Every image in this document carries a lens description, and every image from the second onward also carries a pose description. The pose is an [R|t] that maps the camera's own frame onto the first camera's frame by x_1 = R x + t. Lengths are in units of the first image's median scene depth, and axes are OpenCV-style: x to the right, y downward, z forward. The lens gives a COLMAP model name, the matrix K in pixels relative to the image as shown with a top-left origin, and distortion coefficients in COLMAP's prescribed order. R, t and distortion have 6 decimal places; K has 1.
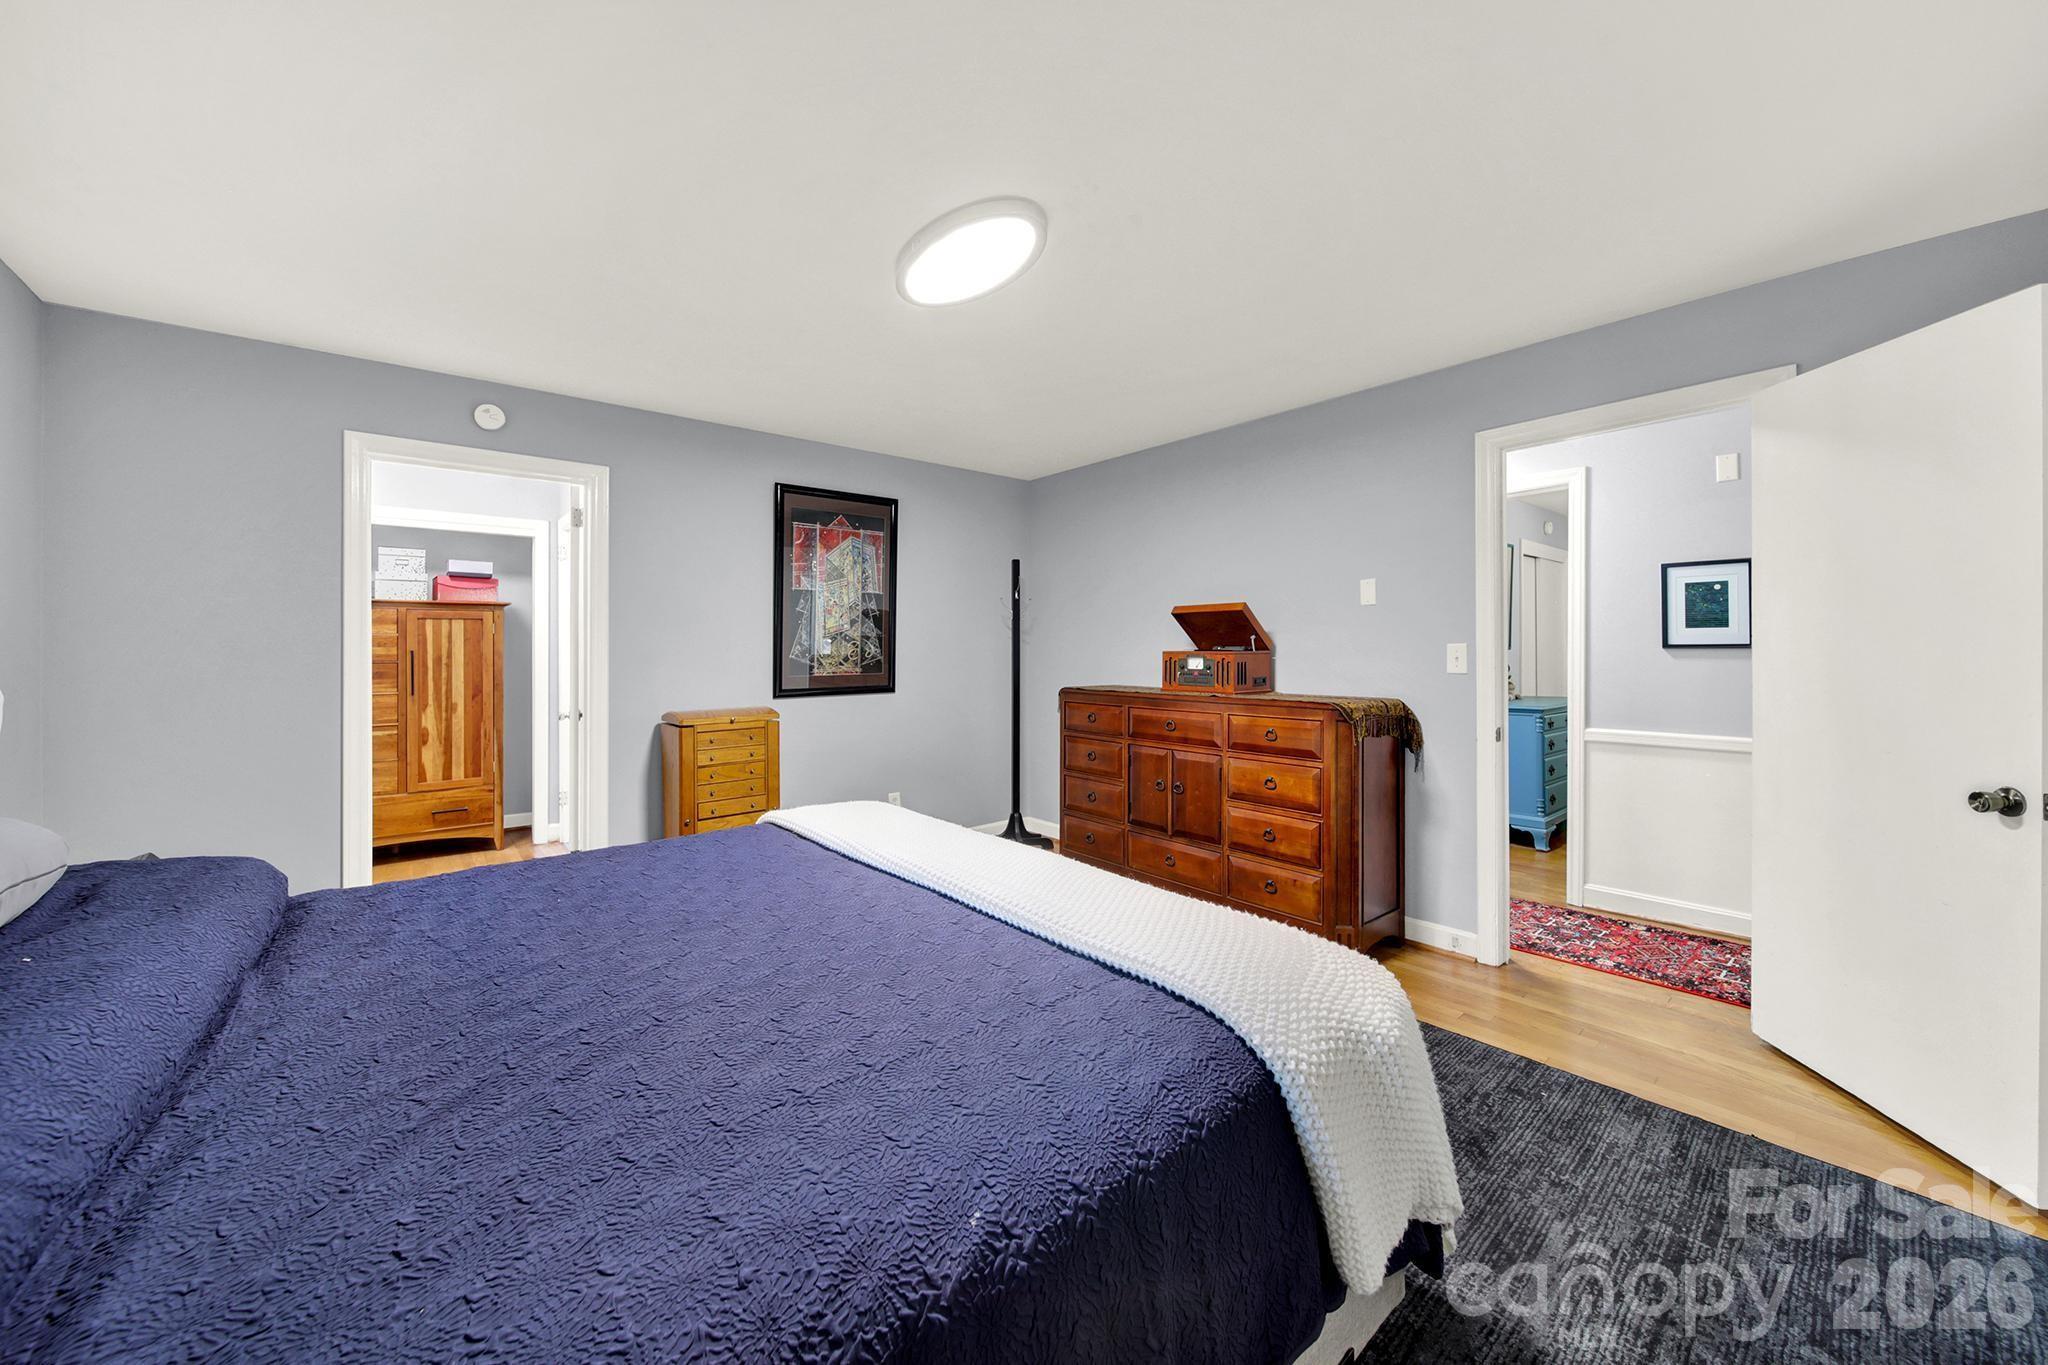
lens RADIAL K [[744.5, 0, 1017.6], [0, 744.5, 652.0], [0, 0, 1]] dist [-0.003602, -0.000057]
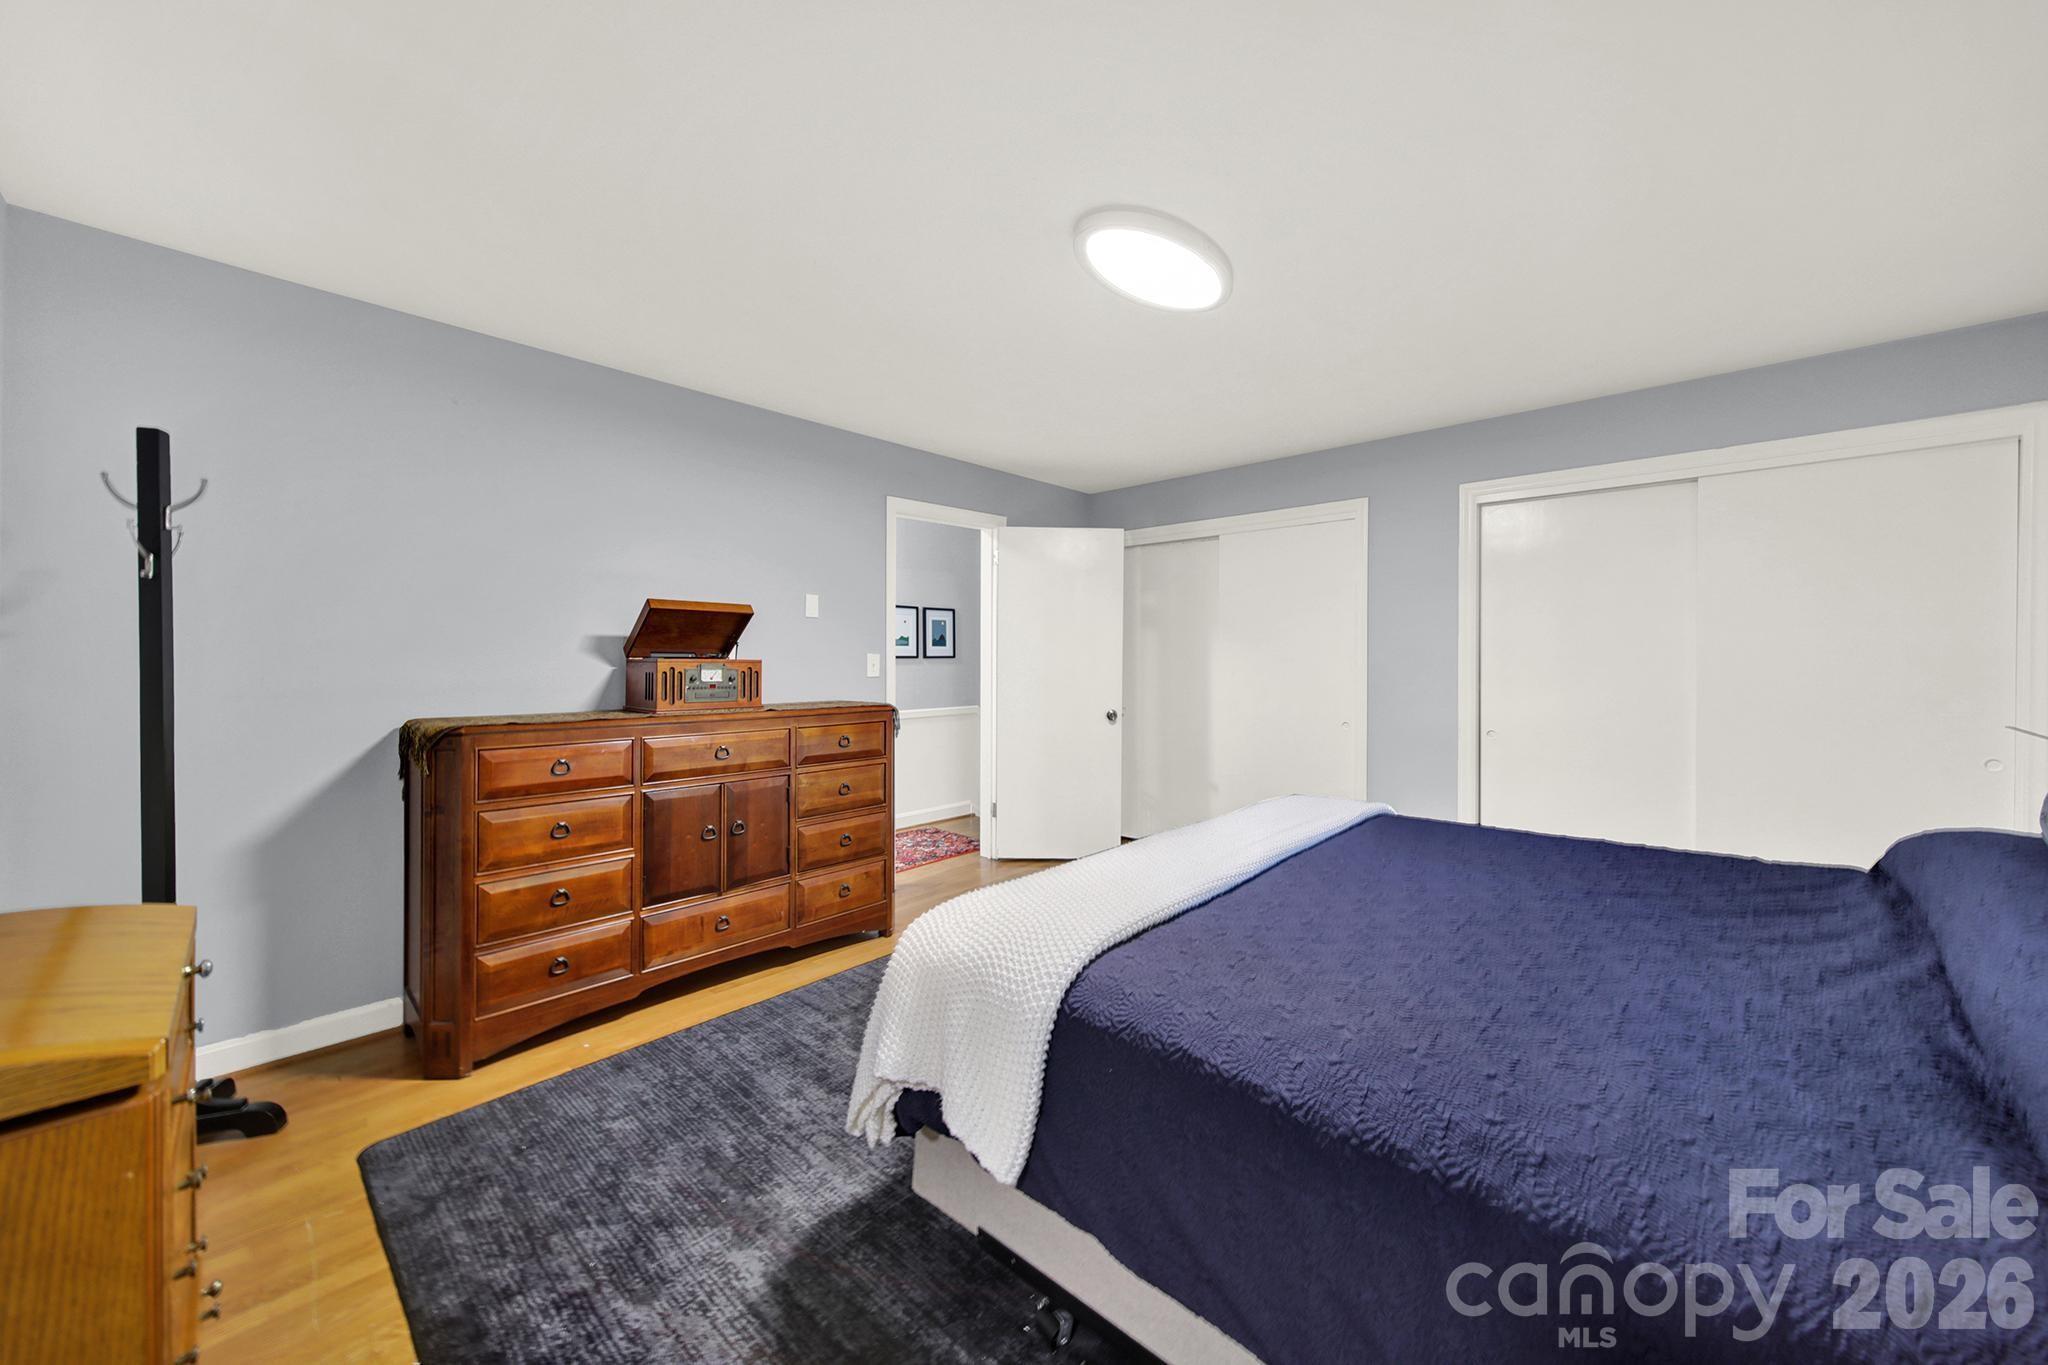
lens RADIAL K [[744.5, 0, 1014.7], [0, 744.5, 662.7], [0, 0, 1]] dist [-0.003602, -0.000057]
pose [[-0.125792, -0.004204, 0.992048, -0.684269], [0.000538, 0.999991, 0.004305, -0.001780], [-0.992056, 0.001075, -0.125789, 0.870616]]
